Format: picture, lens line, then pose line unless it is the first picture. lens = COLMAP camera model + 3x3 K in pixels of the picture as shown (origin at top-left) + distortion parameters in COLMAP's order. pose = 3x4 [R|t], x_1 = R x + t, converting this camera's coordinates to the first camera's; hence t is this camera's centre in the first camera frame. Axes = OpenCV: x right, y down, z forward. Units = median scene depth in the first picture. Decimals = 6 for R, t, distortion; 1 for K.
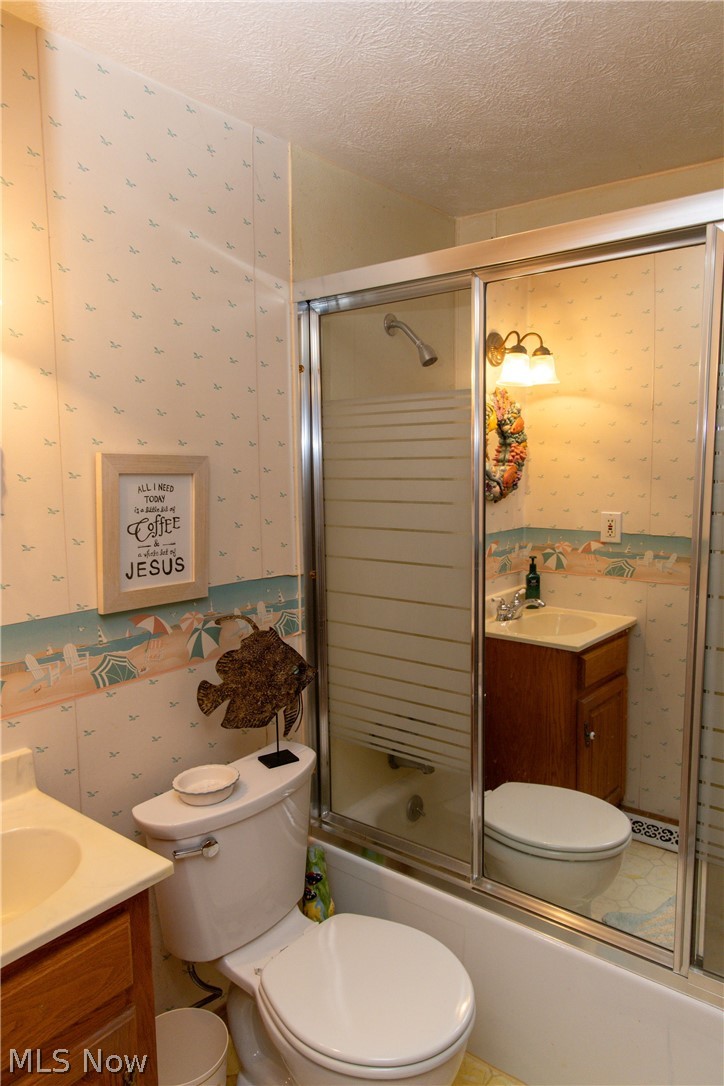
lens RADIAL K [[733.5, 0, 365.8], [0, 733.5, 541.0], [0, 0, 1]] dist [0.011005, -0.002347]
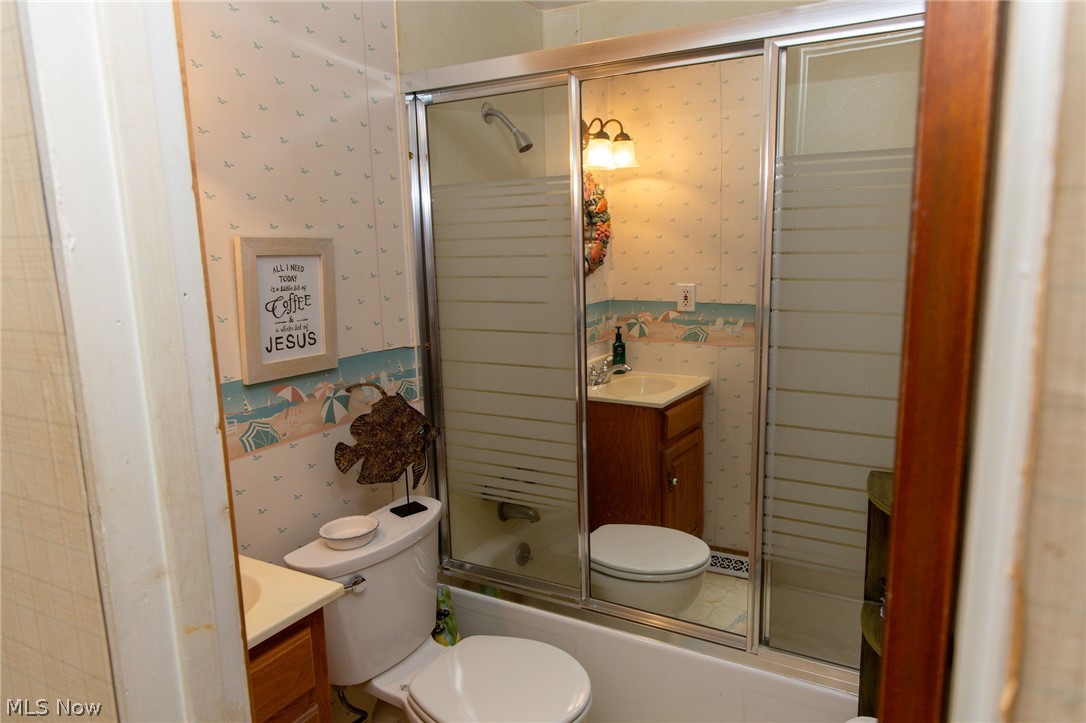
lens RADIAL K [[733.5, 0, 545.7], [0, 733.5, 361.3], [0, 0, 1]] dist [0.011005, -0.002347]
pose [[0.989795, -0.037944, 0.137357, -0.052072], [0.030427, 0.997943, 0.056424, 0.012712], [-0.139216, -0.051669, 0.988913, -0.114969]]
